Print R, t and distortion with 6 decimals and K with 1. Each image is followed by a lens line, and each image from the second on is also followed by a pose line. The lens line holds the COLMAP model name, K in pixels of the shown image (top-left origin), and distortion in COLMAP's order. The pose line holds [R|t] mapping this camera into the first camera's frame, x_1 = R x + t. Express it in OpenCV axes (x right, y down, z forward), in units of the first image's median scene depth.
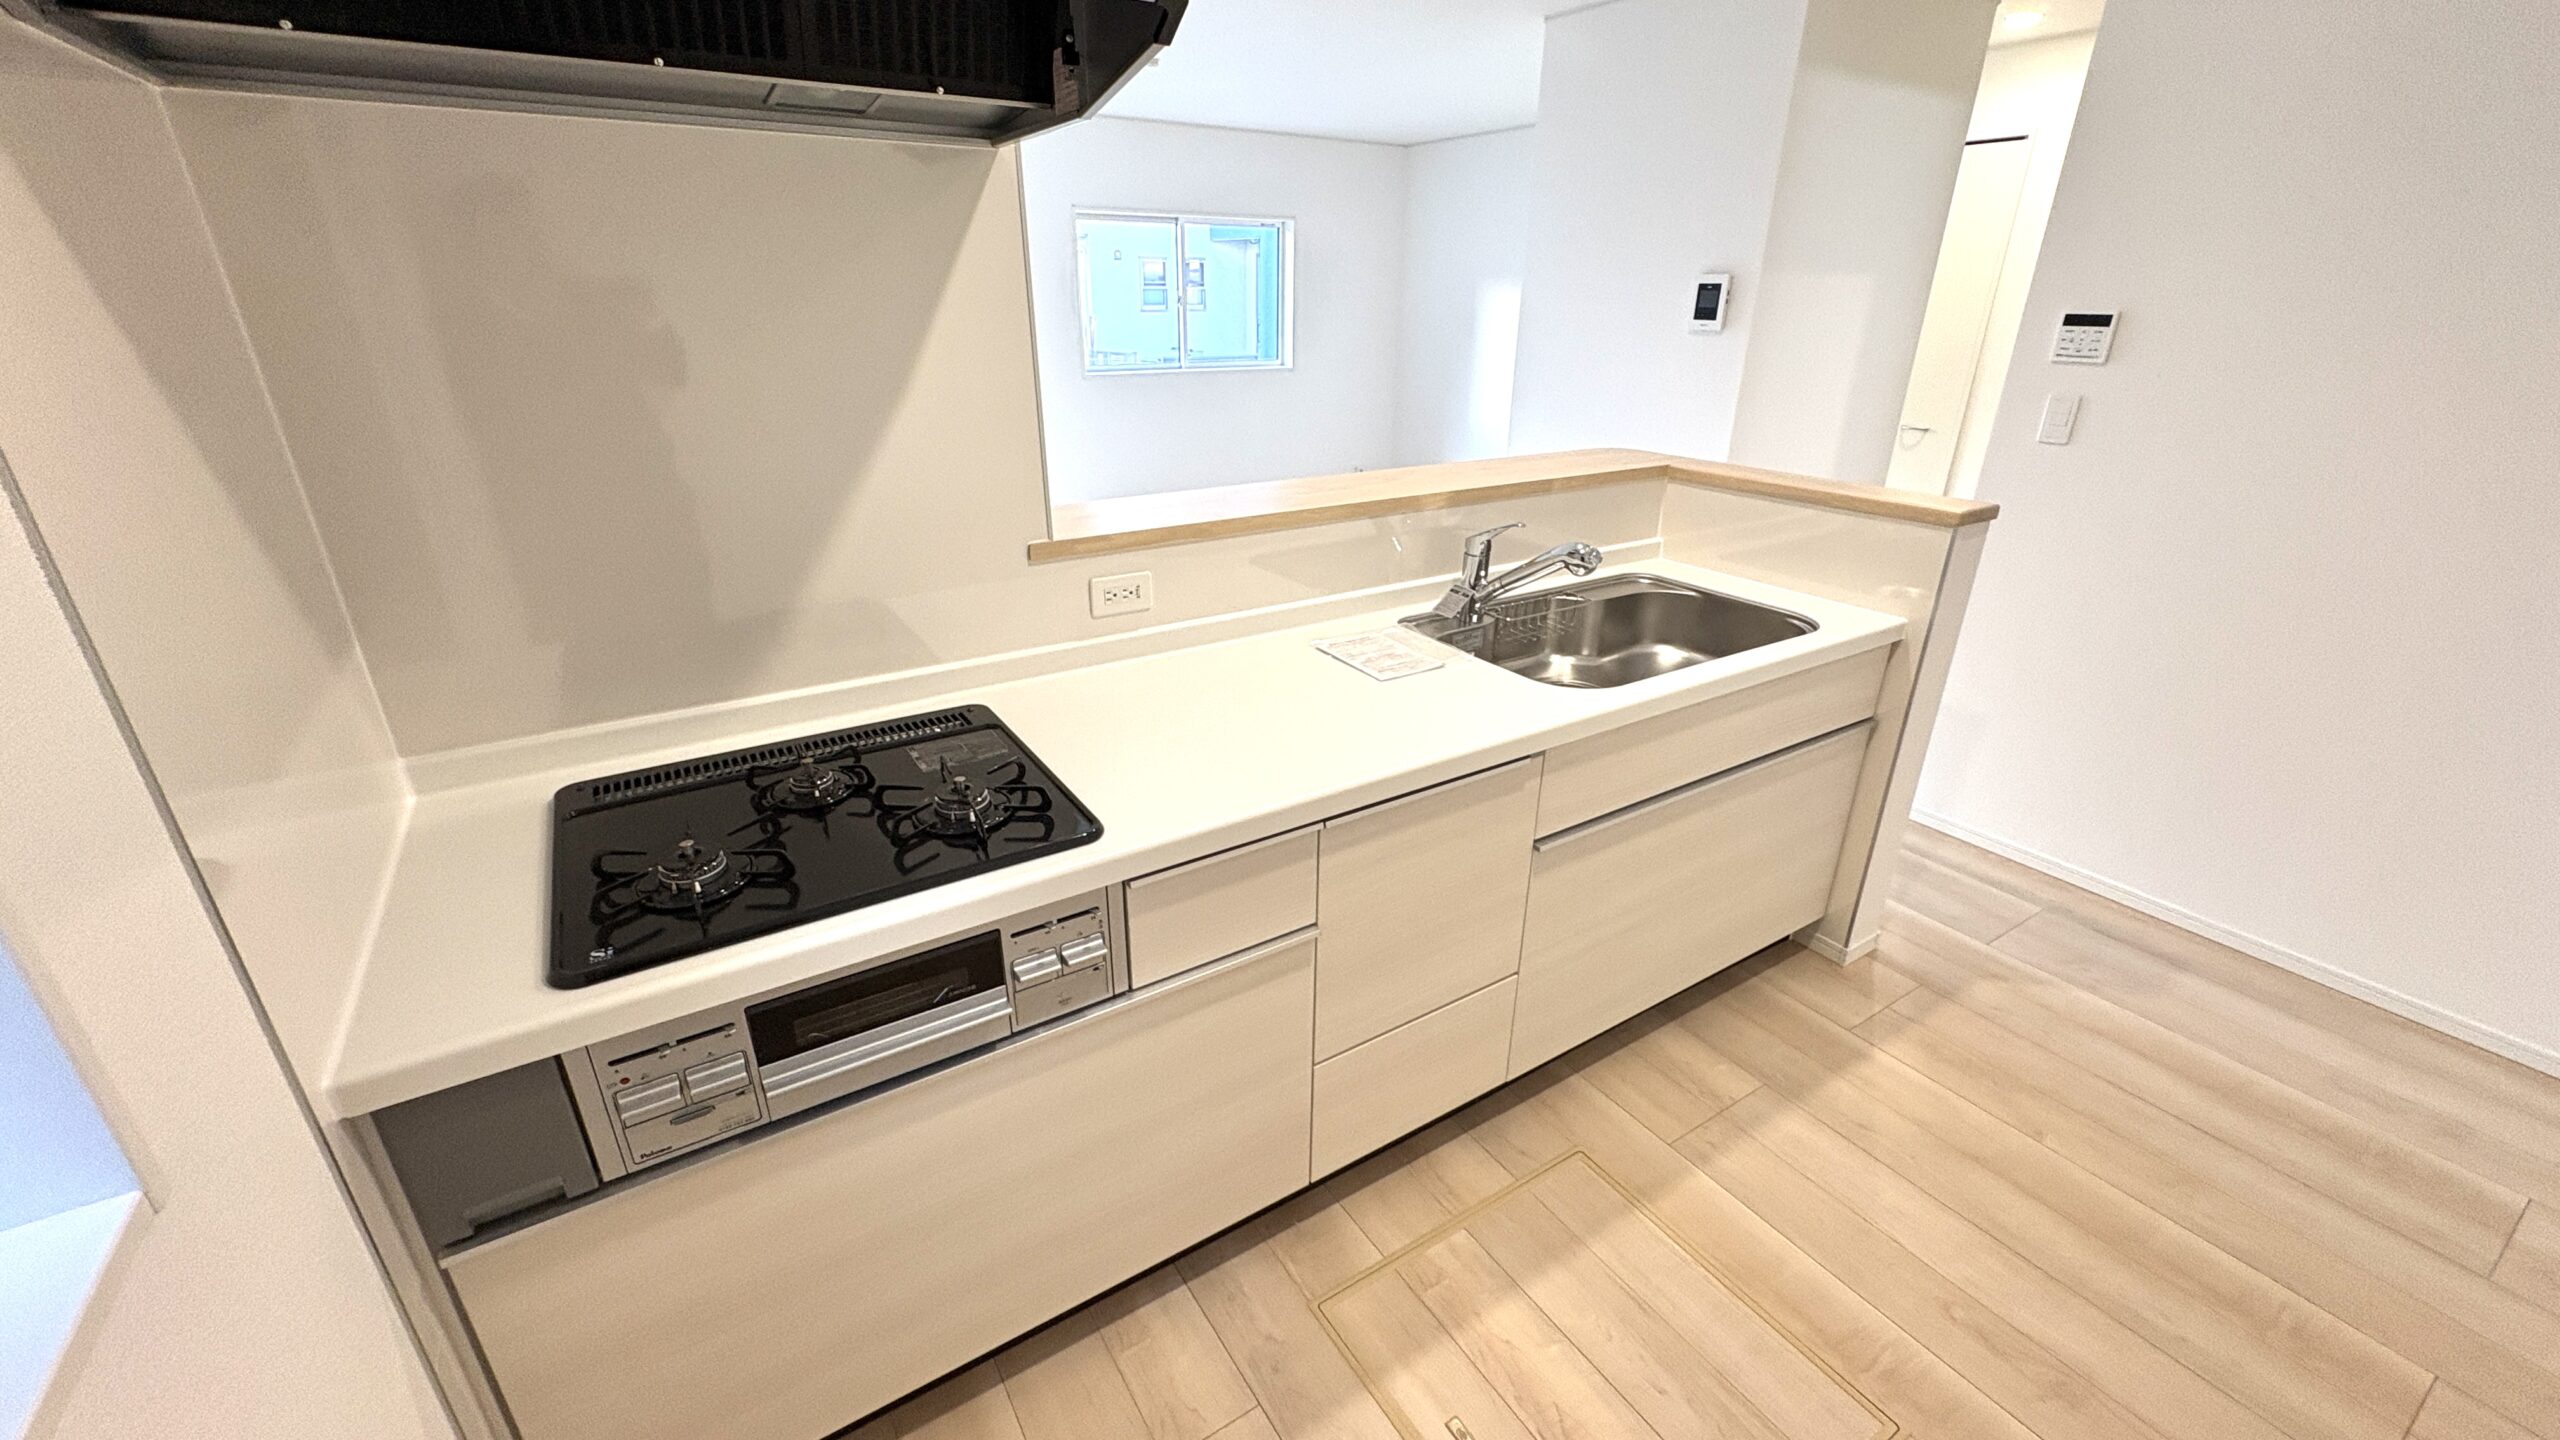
lens RADIAL K [[1014.6, 0, 1280.0], [0, 1014.6, 720.0], [0, 0, 1]] dist [-0.000109, 0.000189]
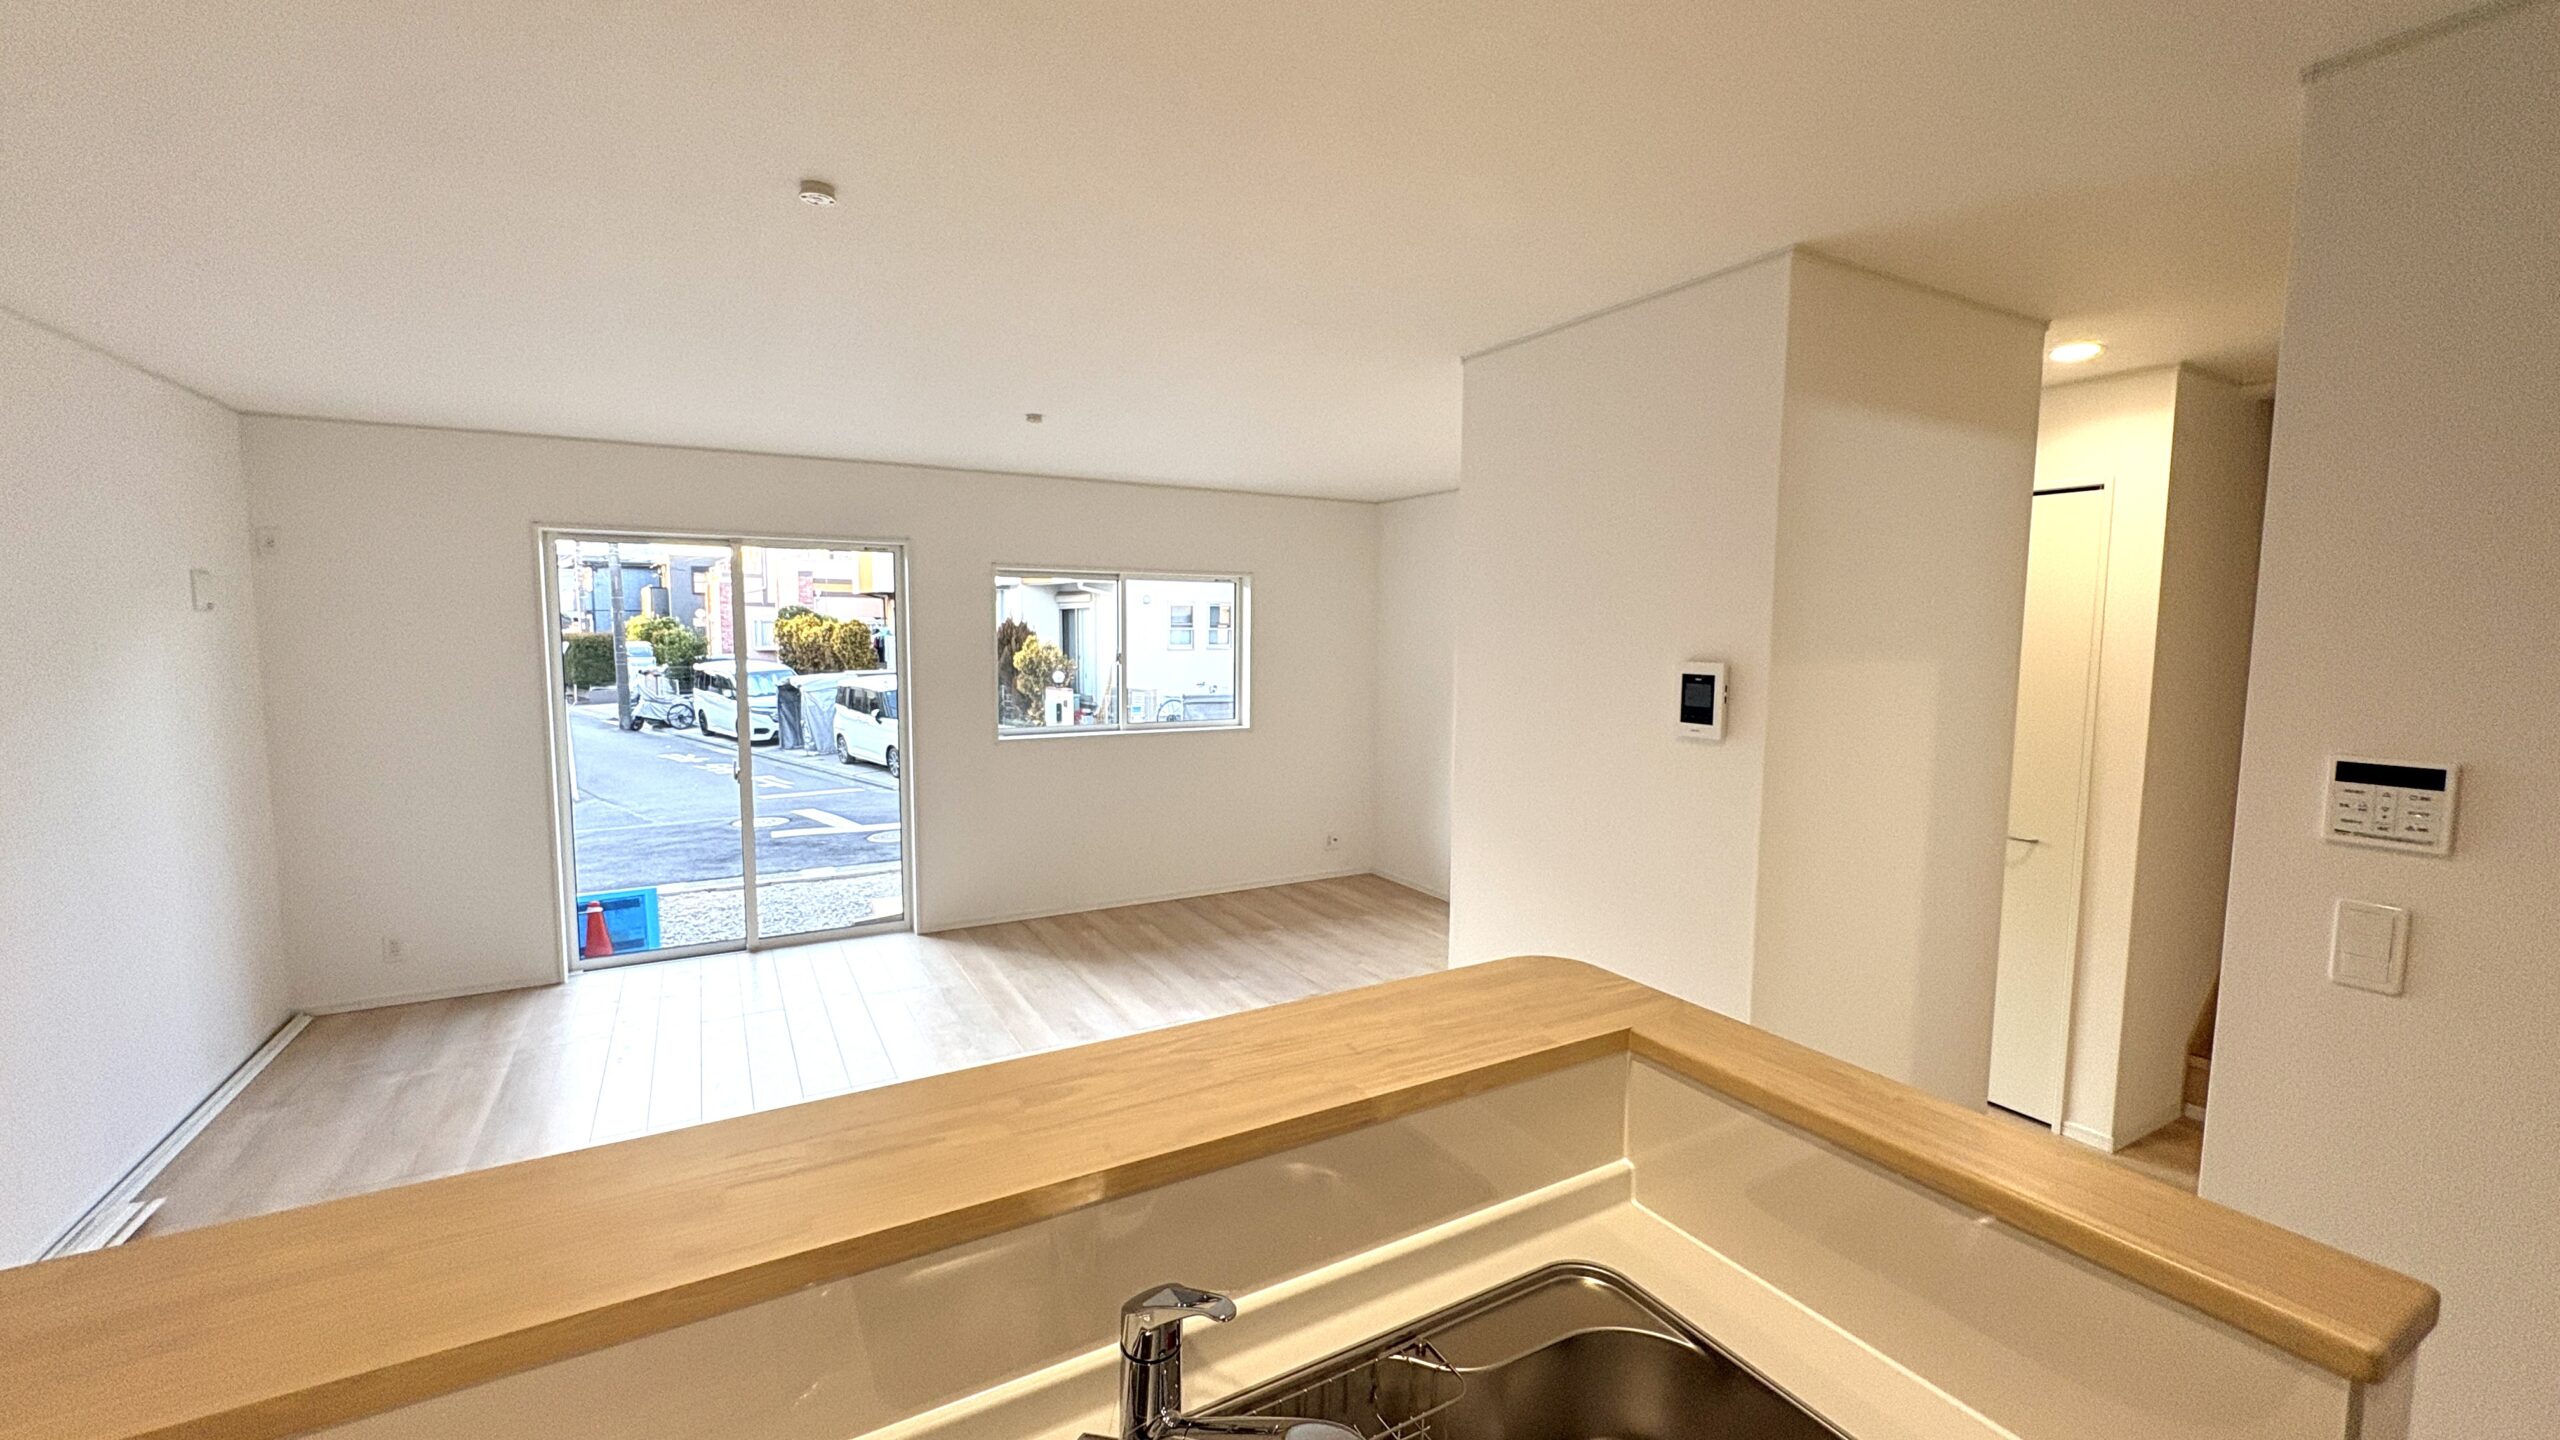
lens RADIAL K [[1014.6, 0, 1280.0], [0, 1014.6, 720.0], [0, 0, 1]] dist [-0.000109, 0.000189]
pose [[0.998627, 0.007290, -0.051884, 0.176366], [-0.022666, 0.952920, -0.302373, -0.186355], [0.047237, 0.303134, 0.951777, 0.340033]]
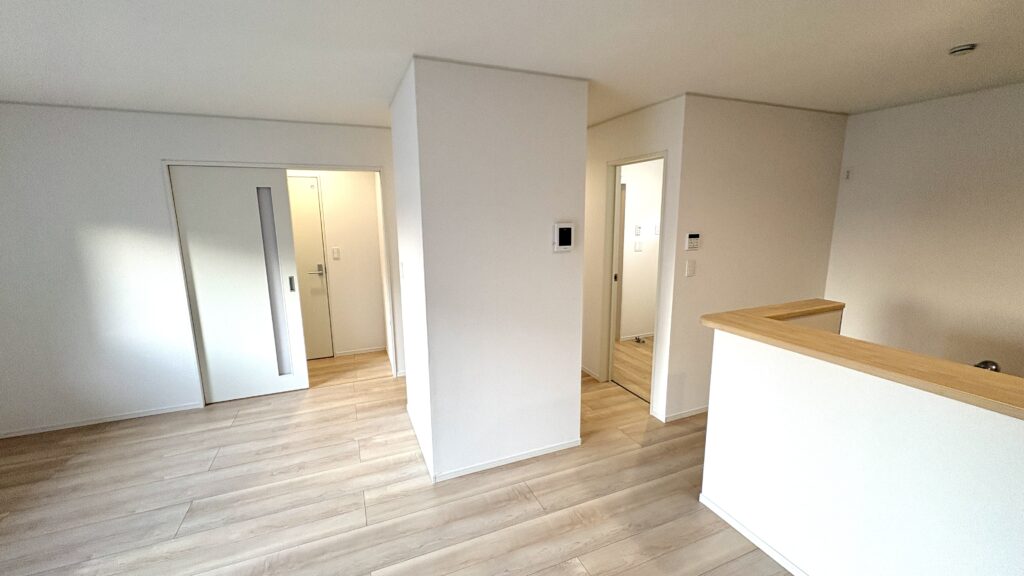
lens RADIAL K [[405.8, 0, 512.0], [0, 405.8, 288.0], [0, 0, 1]] dist [-0.000109, 0.000189]
pose [[0.171261, -0.182456, 0.968184, -0.352918], [0.395614, 0.912732, 0.102026, -0.446610], [-0.902308, 0.365554, 0.228498, 0.962838]]
